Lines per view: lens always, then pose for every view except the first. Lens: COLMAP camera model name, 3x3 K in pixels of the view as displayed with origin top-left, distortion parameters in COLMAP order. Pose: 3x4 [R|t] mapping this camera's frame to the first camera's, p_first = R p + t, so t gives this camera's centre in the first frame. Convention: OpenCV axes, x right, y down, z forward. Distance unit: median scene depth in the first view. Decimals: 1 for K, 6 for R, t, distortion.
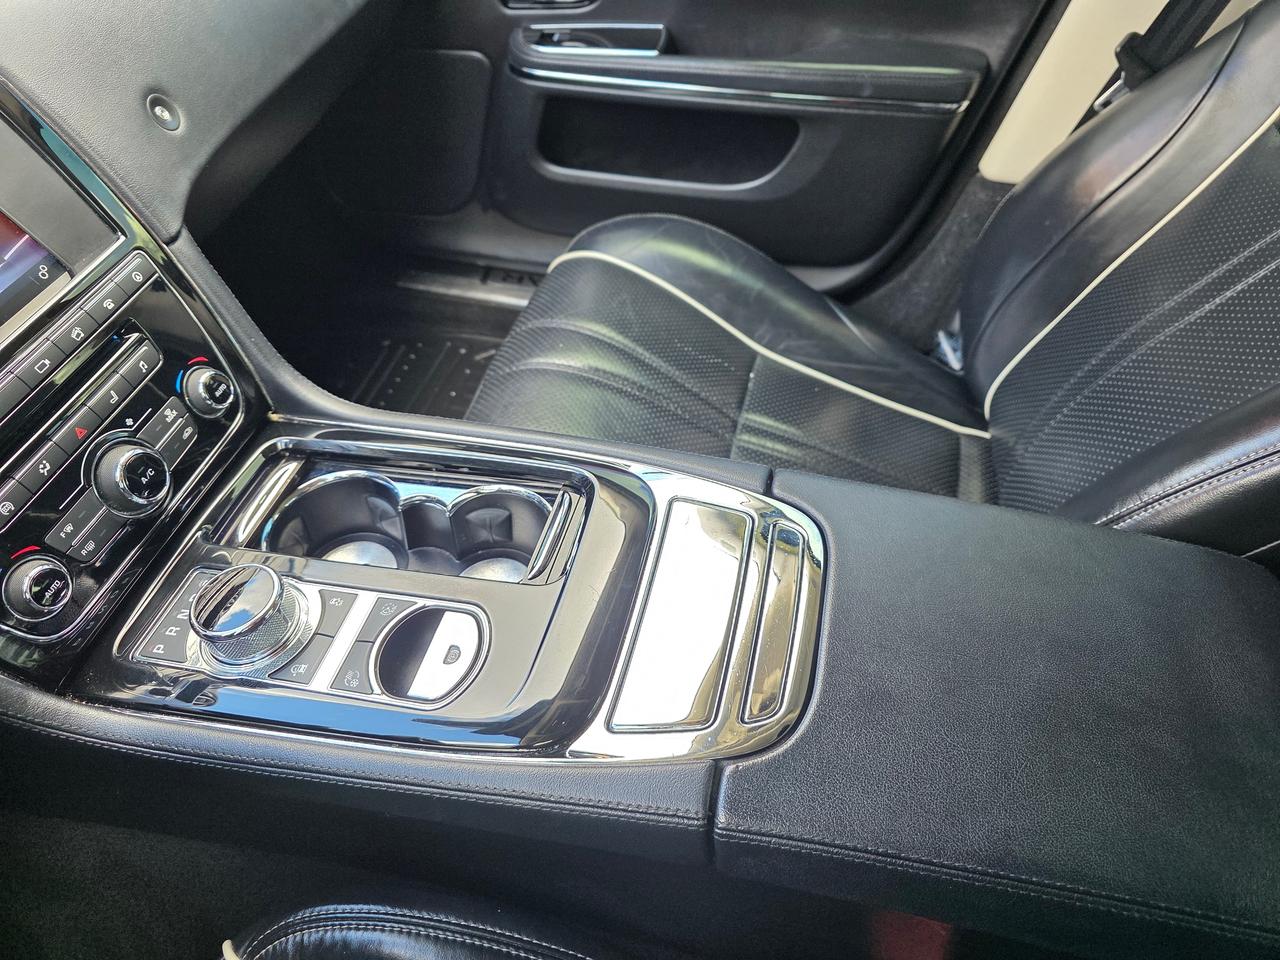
lens RADIAL K [[880.4, 0, 635.2], [0, 880.4, 465.5], [0, 0, 1]] dist [0.053570, -0.051747]
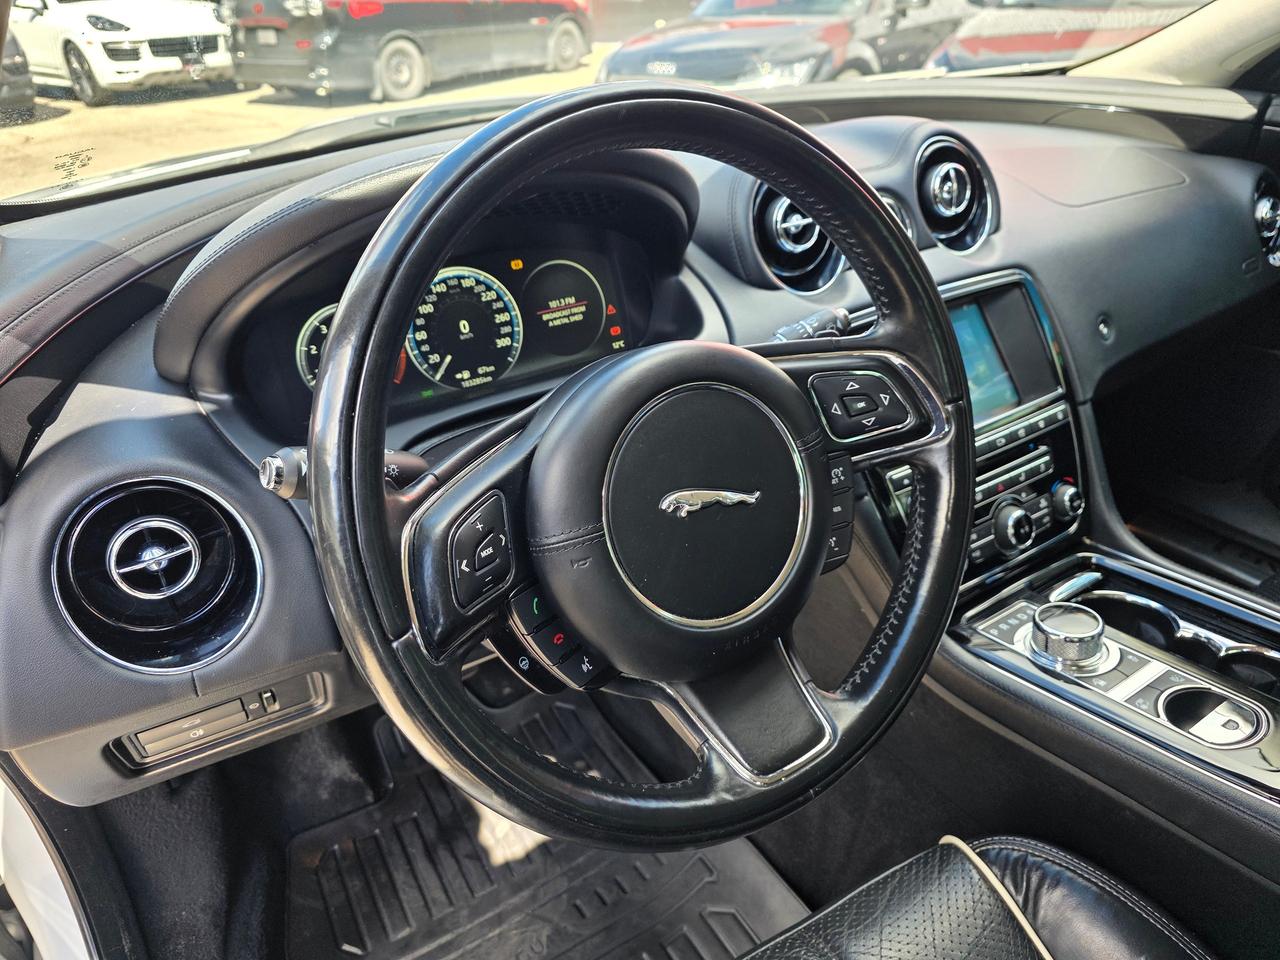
lens RADIAL K [[881.2, 0, 640.0], [0, 881.2, 480.0], [0, 0, 1]] dist [0.054877, -0.053192]
pose [[0.734839, 0.308279, -0.604133, -0.146383], [-0.466732, 0.876133, -0.120634, 0.408592], [0.492111, 0.370615, 0.787700, -0.502197]]
